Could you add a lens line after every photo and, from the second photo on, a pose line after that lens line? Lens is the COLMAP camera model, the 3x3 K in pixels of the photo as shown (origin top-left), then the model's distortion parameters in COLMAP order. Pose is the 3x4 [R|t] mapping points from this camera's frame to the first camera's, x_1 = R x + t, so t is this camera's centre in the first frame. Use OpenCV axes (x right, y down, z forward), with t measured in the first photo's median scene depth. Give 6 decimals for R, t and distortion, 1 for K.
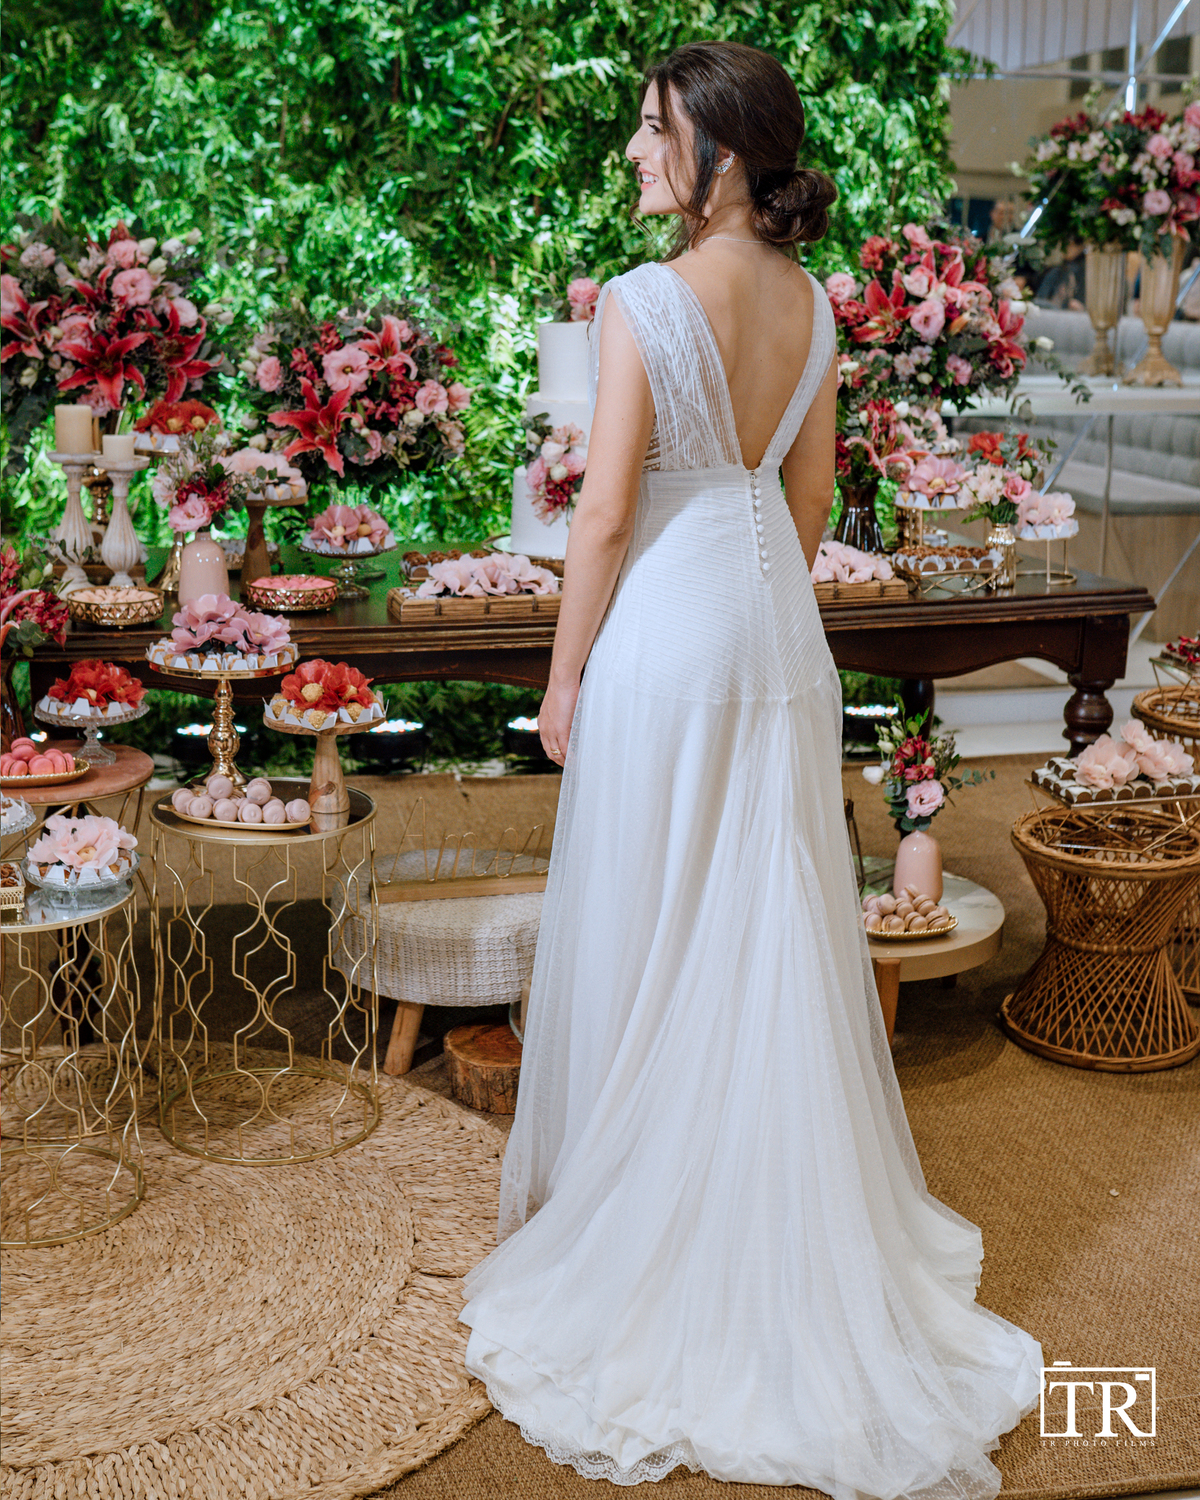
lens RADIAL K [[1936.2, 0, 528.1], [0, 1936.2, 582.2], [0, 0, 1]] dist [-0.035609, 0.010759]
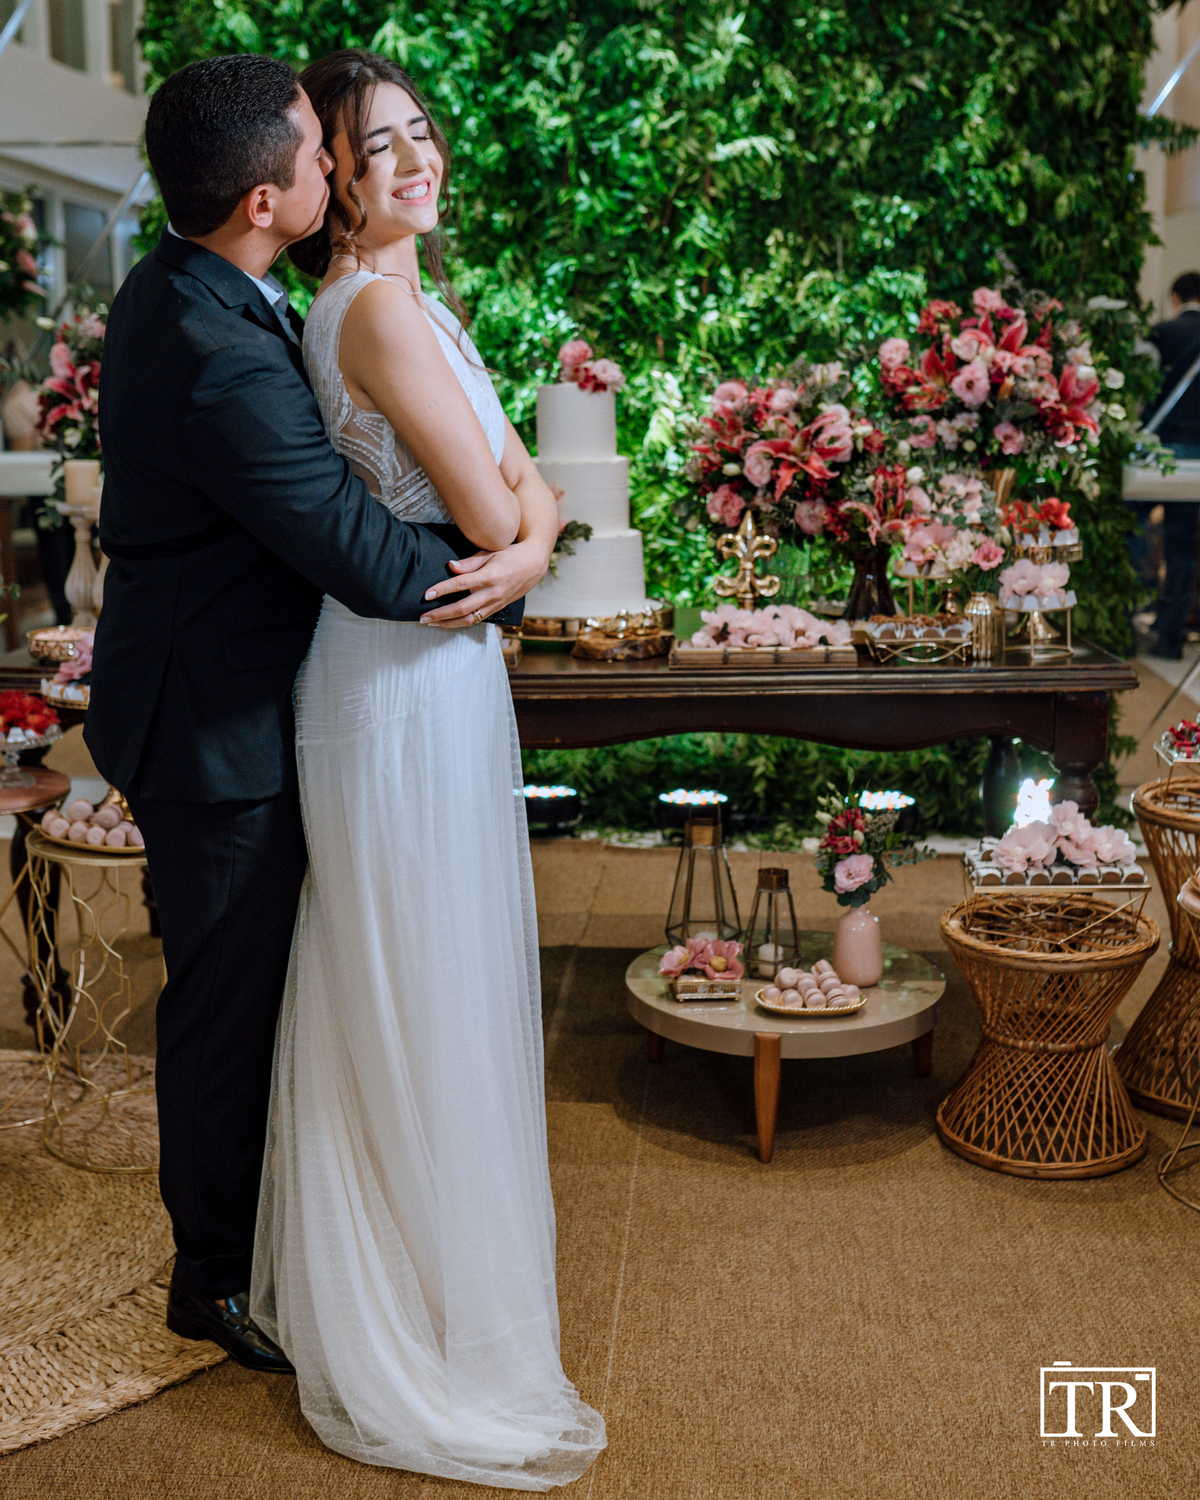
lens RADIAL K [[1852.6, 0, 633.0], [0, 1852.6, 678.6], [0, 0, 1]] dist [-0.031967, -0.002953]
pose [[0.967370, 0.034838, -0.250960, 0.227075], [-0.036347, 0.999338, -0.001377, 0.014305], [0.250746, 0.010453, 0.967996, 0.056172]]
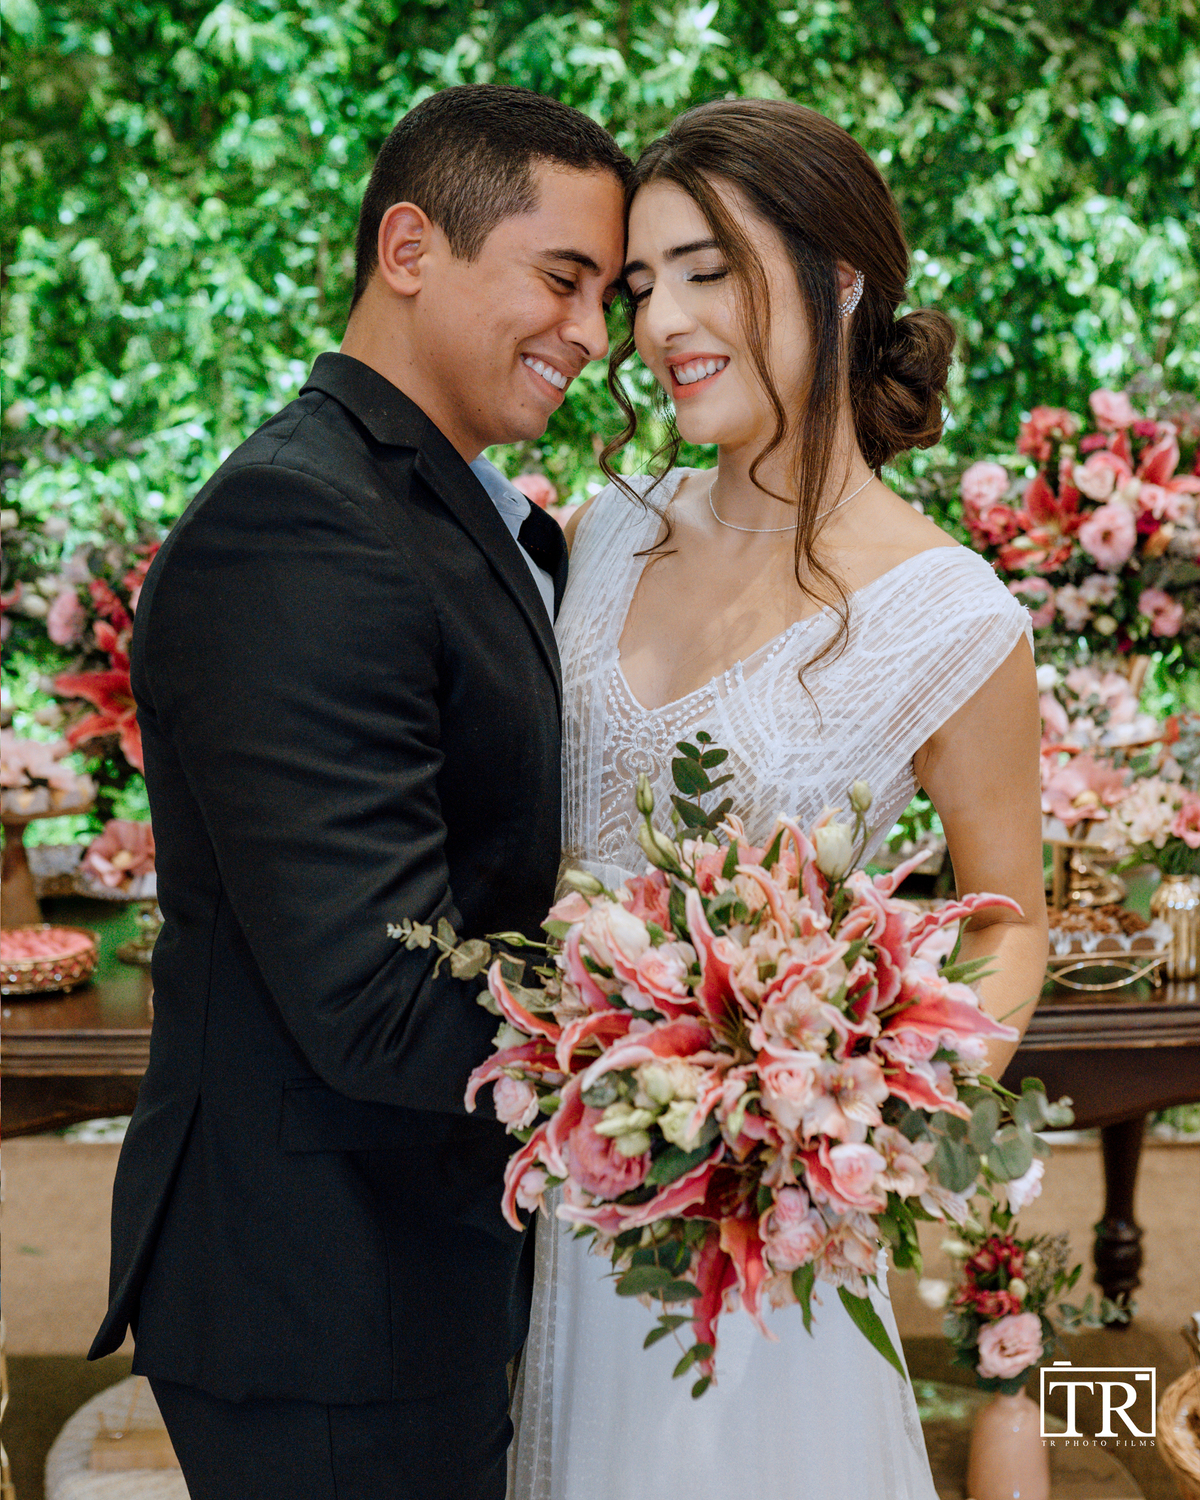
lens RADIAL K [[2000.3, 0, 659.7], [0, 2000.3, 670.7], [0, 0, 1]] dist [-0.040239, 0.011659]
pose [[0.987198, 0.016713, -0.158622, 0.133816], [-0.024020, 0.998731, -0.044262, -0.046252], [0.157681, 0.047505, 0.986347, 0.255227]]
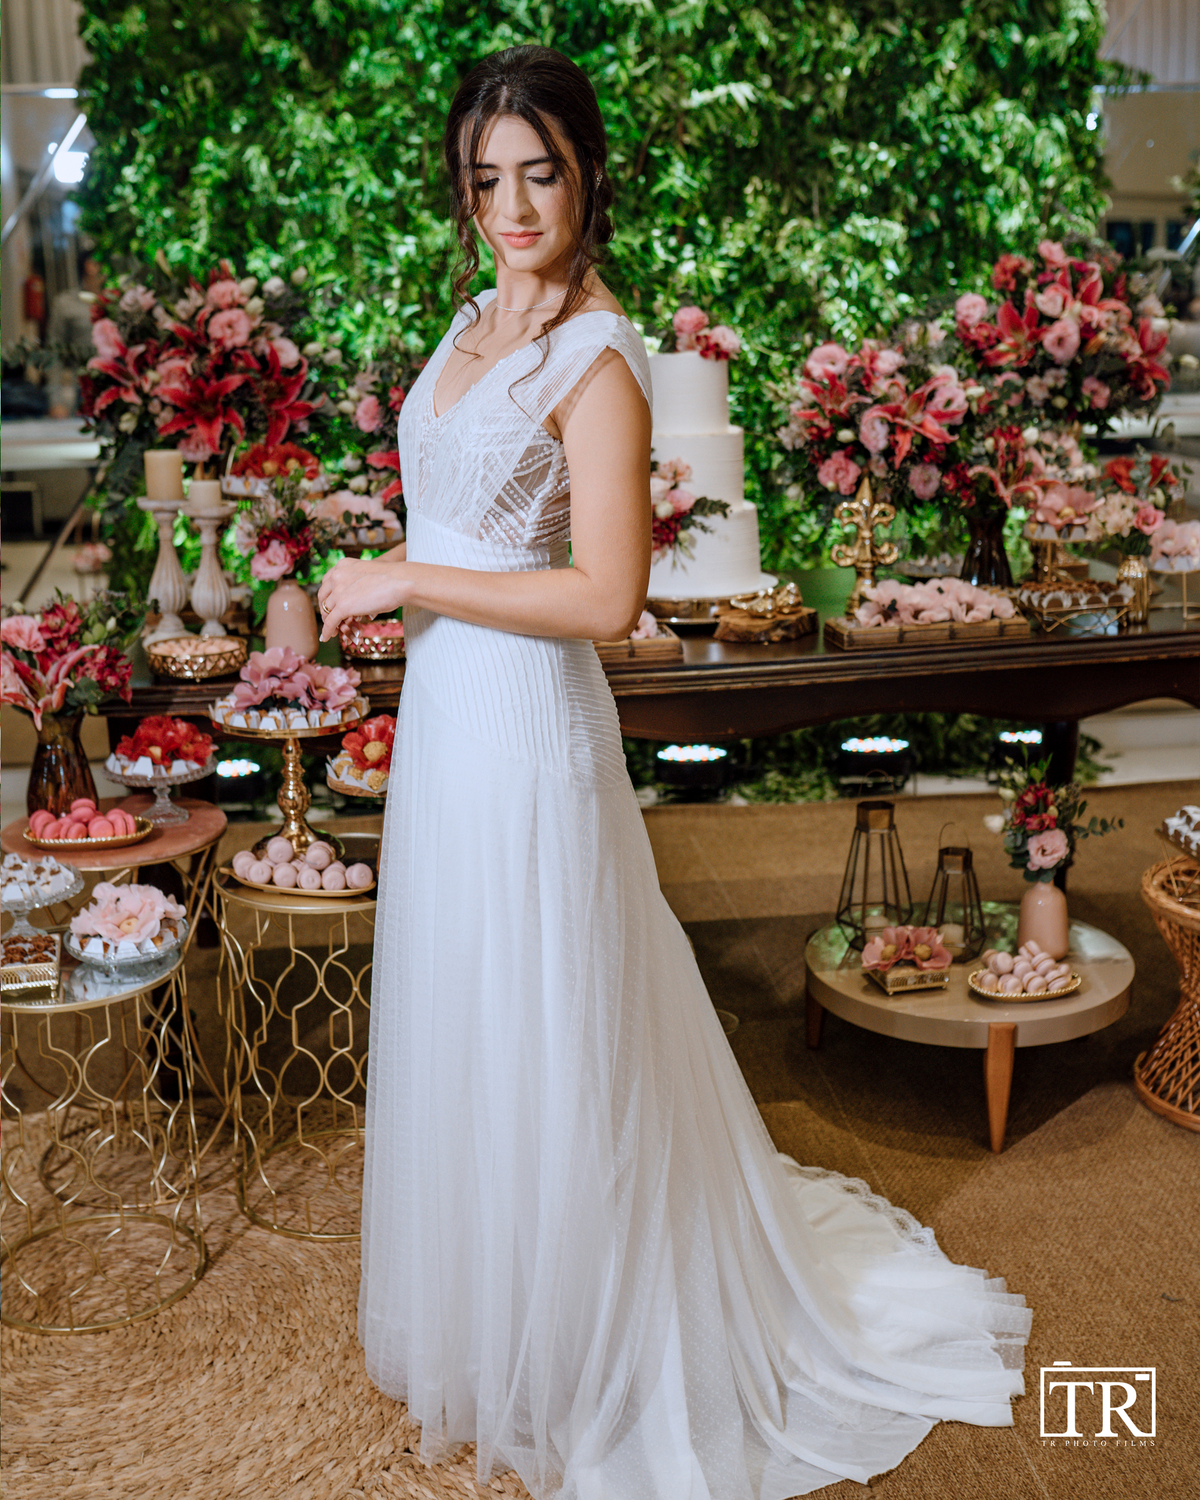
lens RADIAL K [[1770.8, 0, 606.8], [0, 1770.8, 645.0], [0, 0, 1]] dist [-0.034684, 0.017419]
pose [[0.995975, -0.010613, -0.089005, 0.047607], [0.013318, 0.999465, 0.029858, -0.011634], [0.088640, -0.030924, 0.995584, 0.085375]]
